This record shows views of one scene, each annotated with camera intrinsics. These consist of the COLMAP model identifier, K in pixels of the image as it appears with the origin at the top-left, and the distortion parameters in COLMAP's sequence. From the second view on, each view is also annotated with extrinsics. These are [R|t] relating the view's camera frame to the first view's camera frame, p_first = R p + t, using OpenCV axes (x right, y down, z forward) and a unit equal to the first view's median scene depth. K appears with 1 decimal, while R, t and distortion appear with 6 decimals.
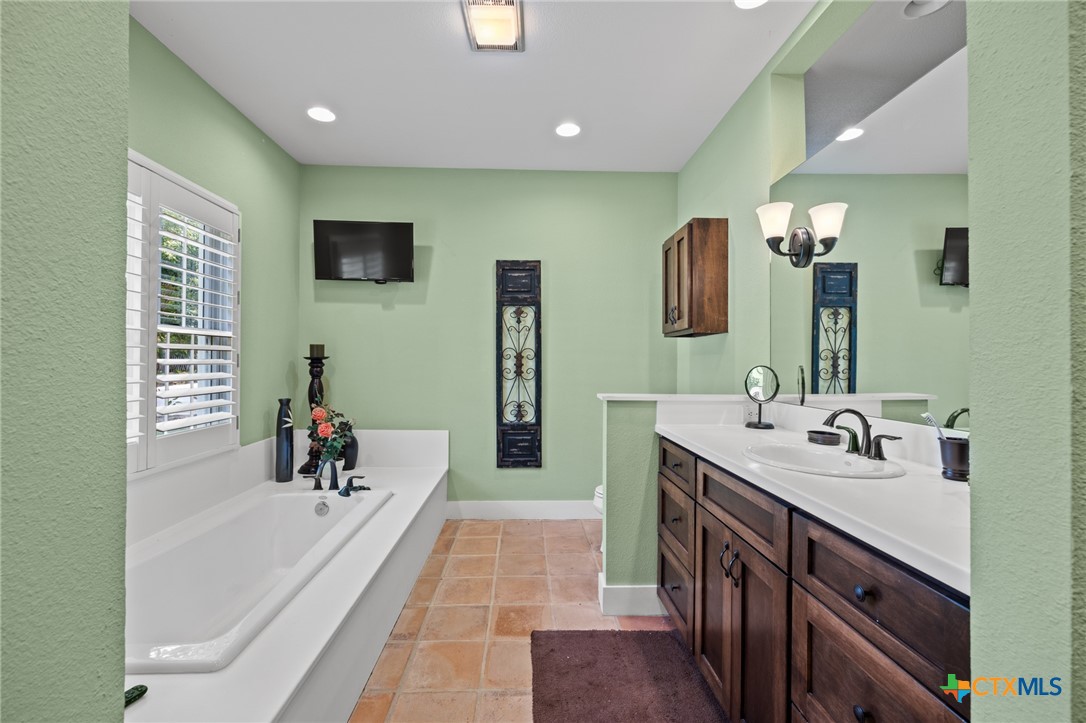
lens RADIAL K [[469.3, 0, 534.7], [0, 469.3, 359.3], [0, 0, 1]] dist [-0.007039, 0.001318]
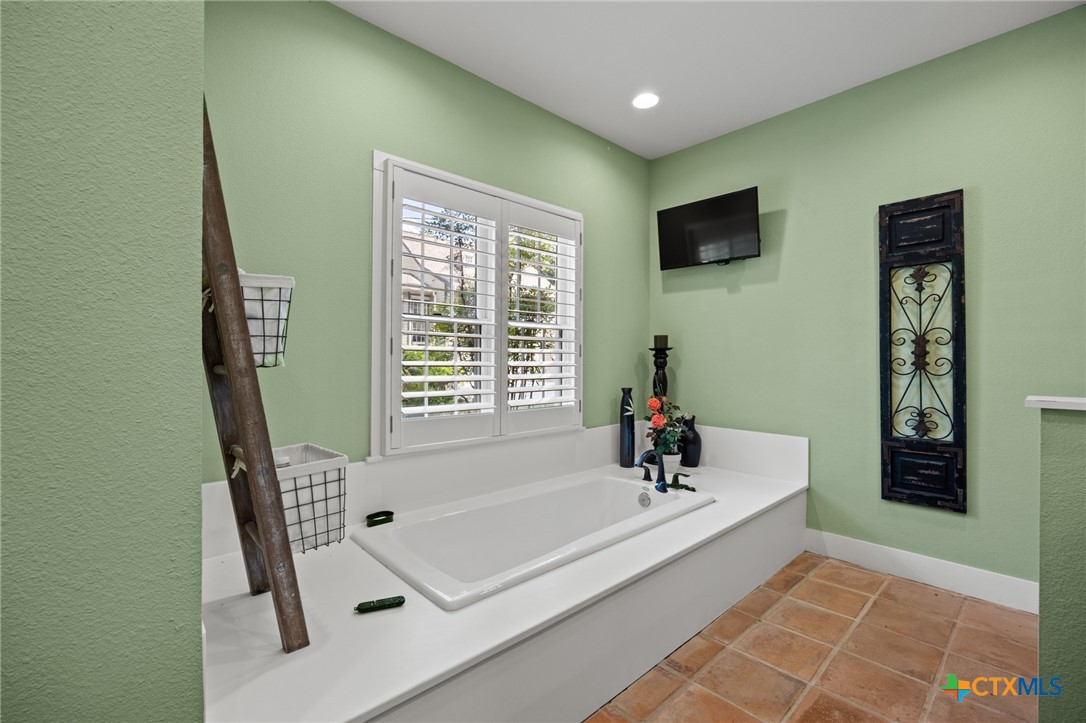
lens RADIAL K [[469.3, 0, 534.7], [0, 469.3, 359.3], [0, 0, 1]] dist [-0.007039, 0.001318]
pose [[0.652894, -0.005210, -0.757431, 0.117109], [0.004853, 0.999985, -0.002695, 0.020719], [0.757434, -0.001916, 0.652909, 0.148939]]
